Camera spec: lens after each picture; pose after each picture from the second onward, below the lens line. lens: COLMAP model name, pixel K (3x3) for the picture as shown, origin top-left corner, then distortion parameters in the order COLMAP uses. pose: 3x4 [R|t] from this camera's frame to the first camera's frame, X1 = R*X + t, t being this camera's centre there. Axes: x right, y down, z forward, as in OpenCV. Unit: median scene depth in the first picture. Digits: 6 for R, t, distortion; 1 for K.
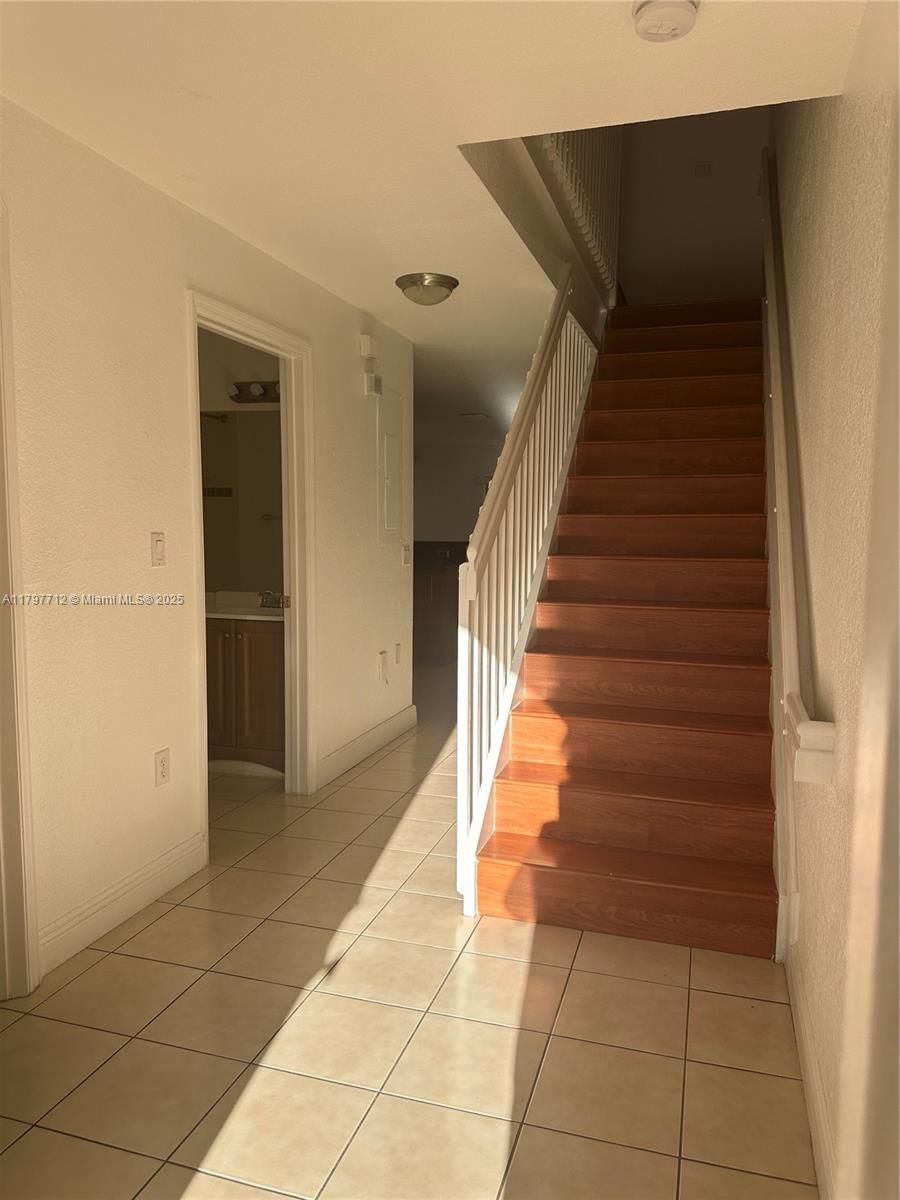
lens RADIAL K [[835.9, 0, 450.0], [0, 835.9, 600.0], [0, 0, 1]] dist [0.095688, -0.002952]
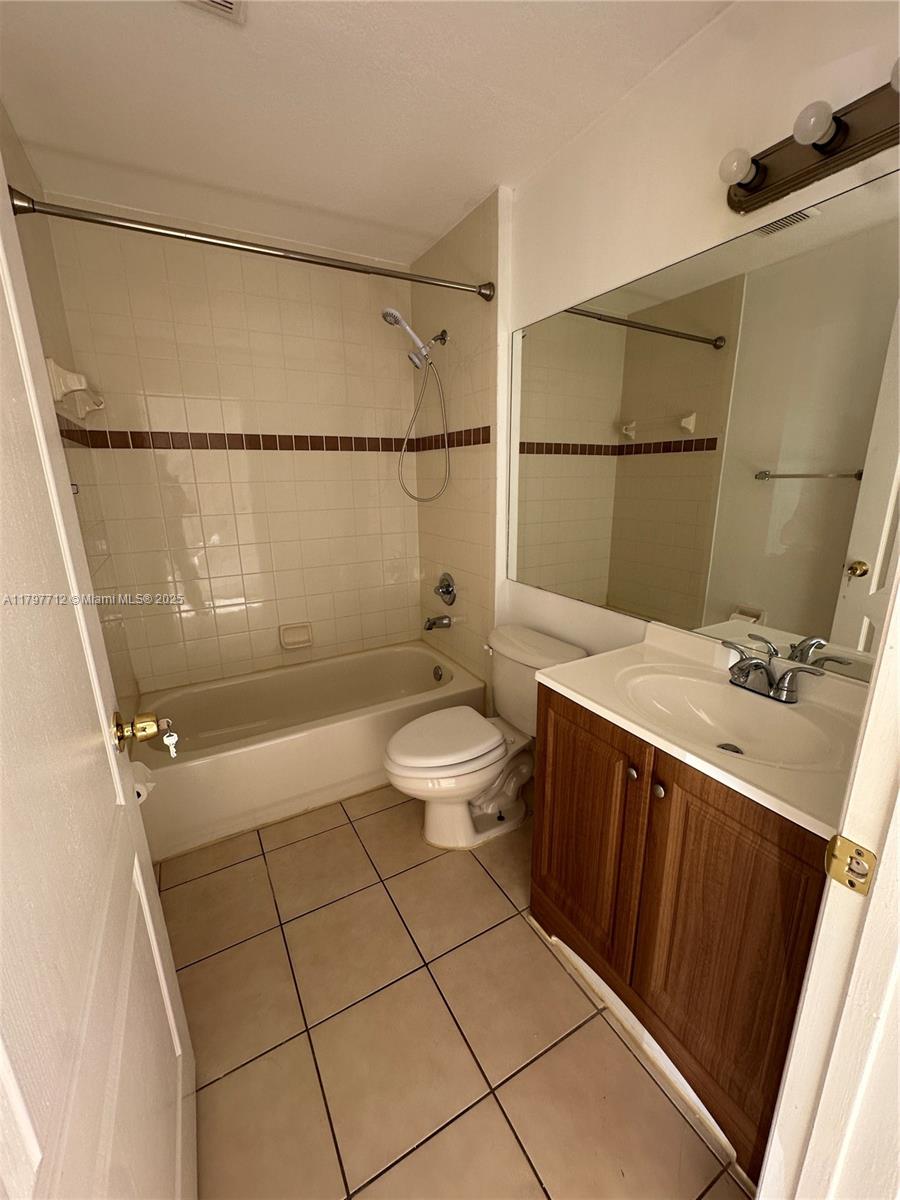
lens RADIAL K [[480.6, 0, 450.0], [0, 480.6, 600.0], [0, 0, 1]] dist [0.000801, -0.000002]
pose [[0.729668, 0.158587, -0.665157, -0.183924], [-0.047005, 0.982067, 0.182581, -0.085754], [0.682184, -0.101958, 0.724037, 0.766886]]
